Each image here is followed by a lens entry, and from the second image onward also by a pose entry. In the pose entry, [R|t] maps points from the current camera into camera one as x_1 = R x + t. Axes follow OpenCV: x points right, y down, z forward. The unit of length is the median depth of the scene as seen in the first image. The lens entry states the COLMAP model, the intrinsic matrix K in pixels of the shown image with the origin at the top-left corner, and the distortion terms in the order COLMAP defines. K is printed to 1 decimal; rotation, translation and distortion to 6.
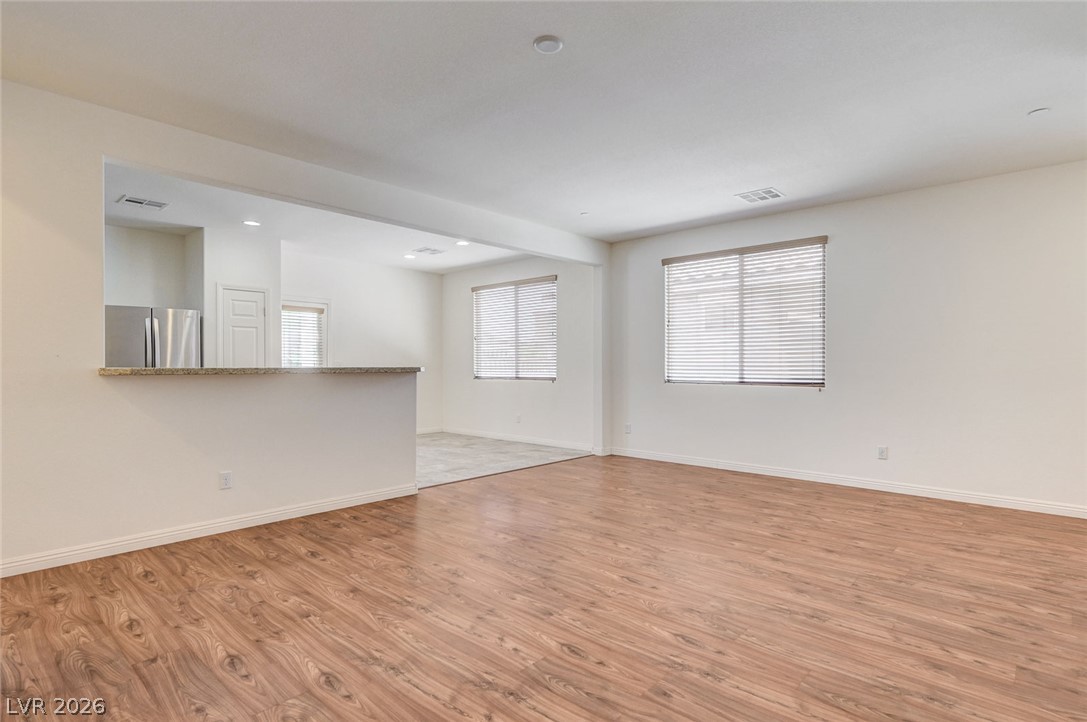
lens RADIAL K [[555.0, 0, 543.3], [0, 555.0, 365.3], [0, 0, 1]] dist [0.001424, 0.001155]
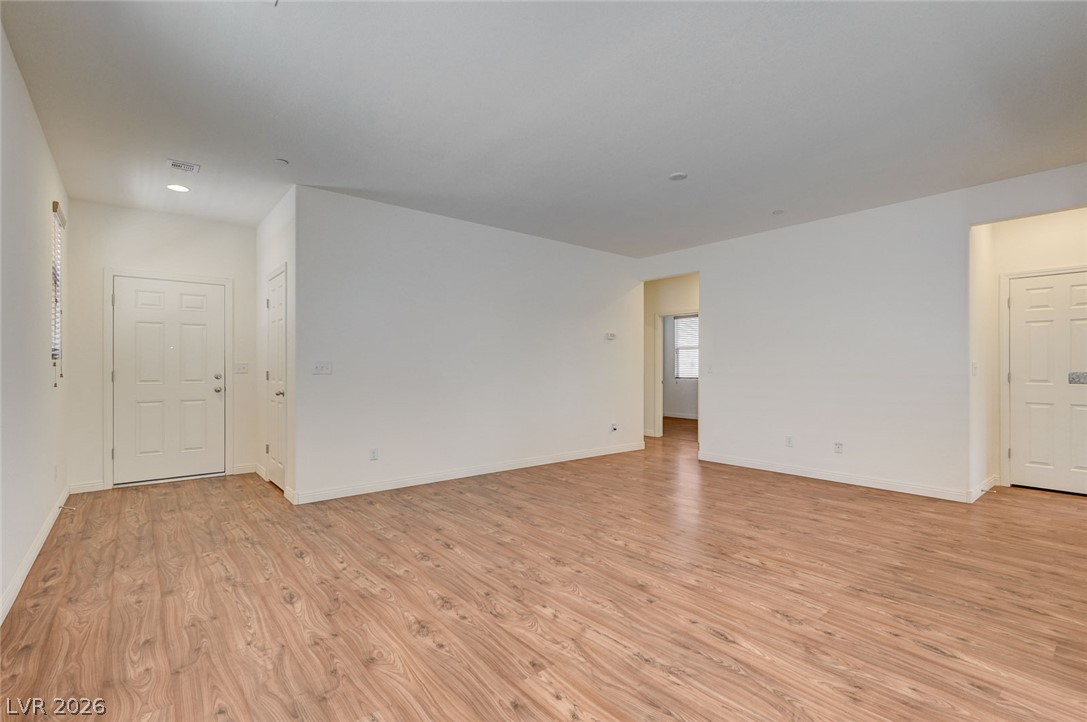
lens RADIAL K [[494.6, 0, 543.2], [0, 494.6, 368.1], [0, 0, 1]] dist [-0.000622, 0.000045]
pose [[-0.990982, -0.001279, 0.133987, 0.155209], [-0.001108, 0.999998, 0.001351, -0.000440], [-0.133988, 0.001191, -0.990982, 1.857357]]
